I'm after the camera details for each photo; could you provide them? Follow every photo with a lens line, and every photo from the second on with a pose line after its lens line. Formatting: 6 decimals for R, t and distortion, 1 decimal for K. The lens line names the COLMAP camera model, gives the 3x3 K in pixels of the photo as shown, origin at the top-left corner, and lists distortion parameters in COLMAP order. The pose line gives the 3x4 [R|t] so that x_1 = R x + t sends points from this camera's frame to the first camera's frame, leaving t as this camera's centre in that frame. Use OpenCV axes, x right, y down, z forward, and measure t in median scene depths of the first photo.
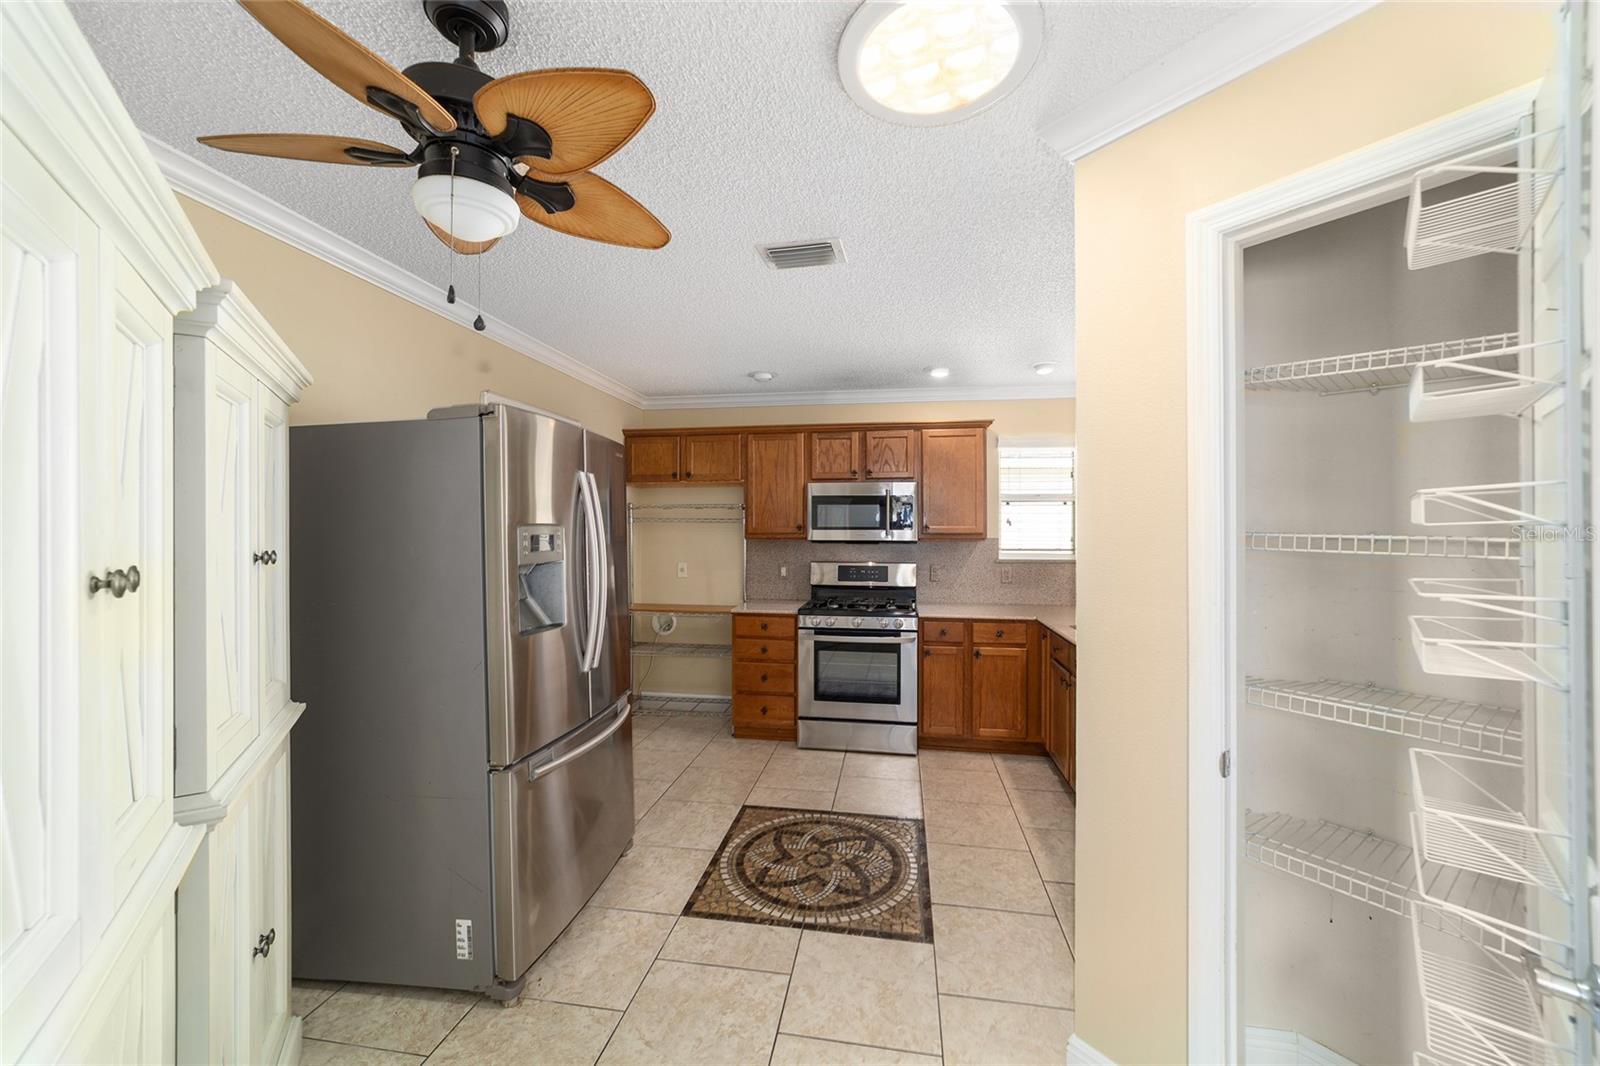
lens RADIAL K [[614.7, 0, 798.5], [0, 614.7, 531.2], [0, 0, 1]] dist [-0.015854, 0.007996]
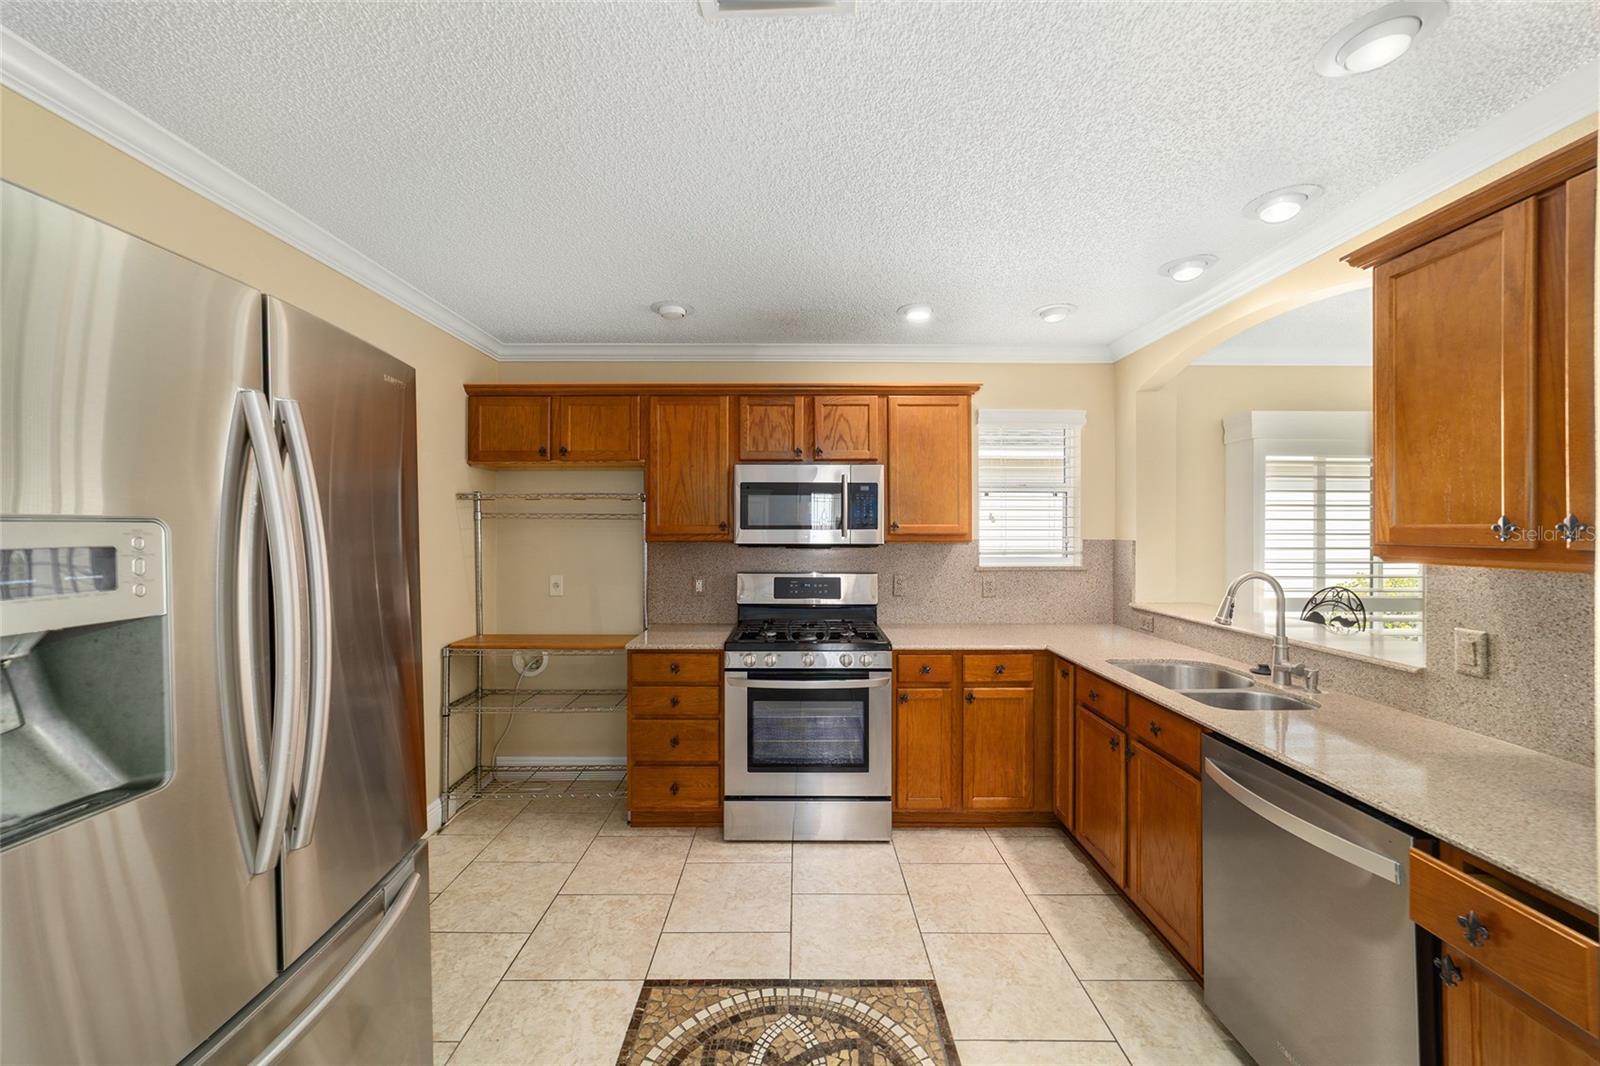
lens RADIAL K [[615.1, 0, 798.6], [0, 615.1, 527.6], [0, 0, 1]] dist [-0.018324, 0.008019]
pose [[0.986811, -0.000524, 0.161878, -0.031130], [0.001152, 0.999992, -0.003783, -0.001719], [-0.161875, 0.003919, 0.986803, 0.304632]]
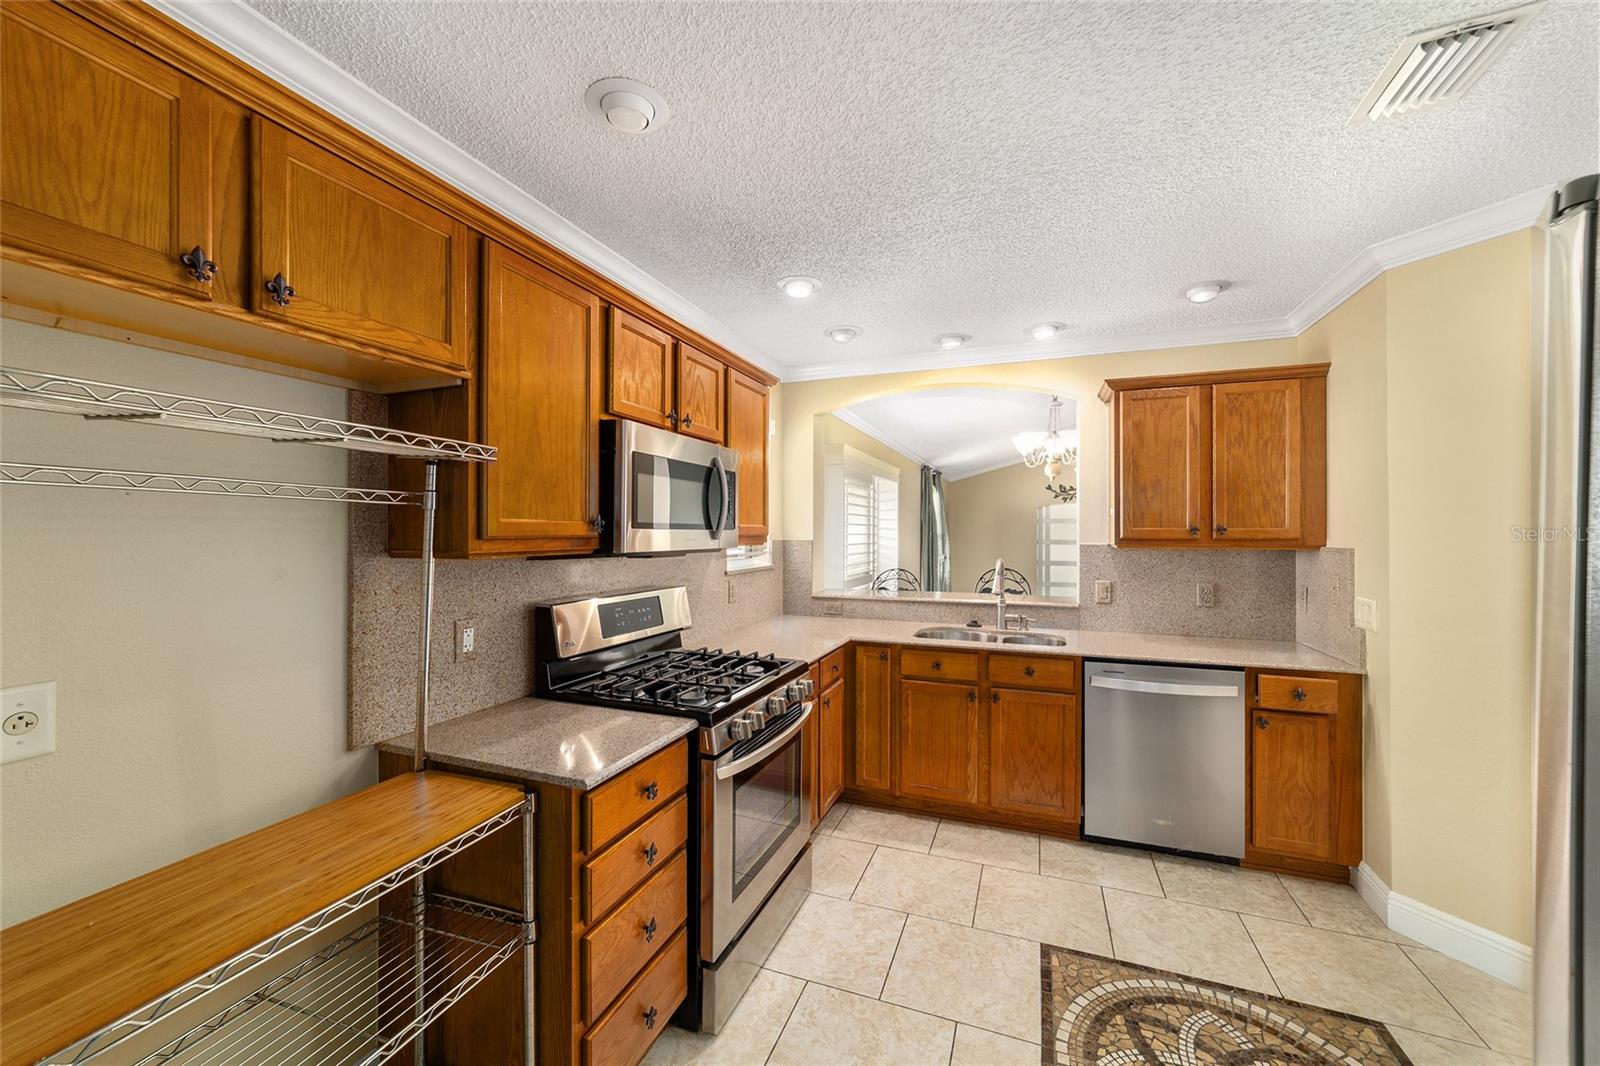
lens RADIAL K [[614.7, 0, 798.5], [0, 614.7, 531.2], [0, 0, 1]] dist [-0.015854, 0.007996]
pose [[0.207673, 0.001503, 0.978197, -0.419635], [0.000954, 0.999998, -0.001739, 0.000086], [-0.978198, 0.001294, 0.207671, 0.879448]]
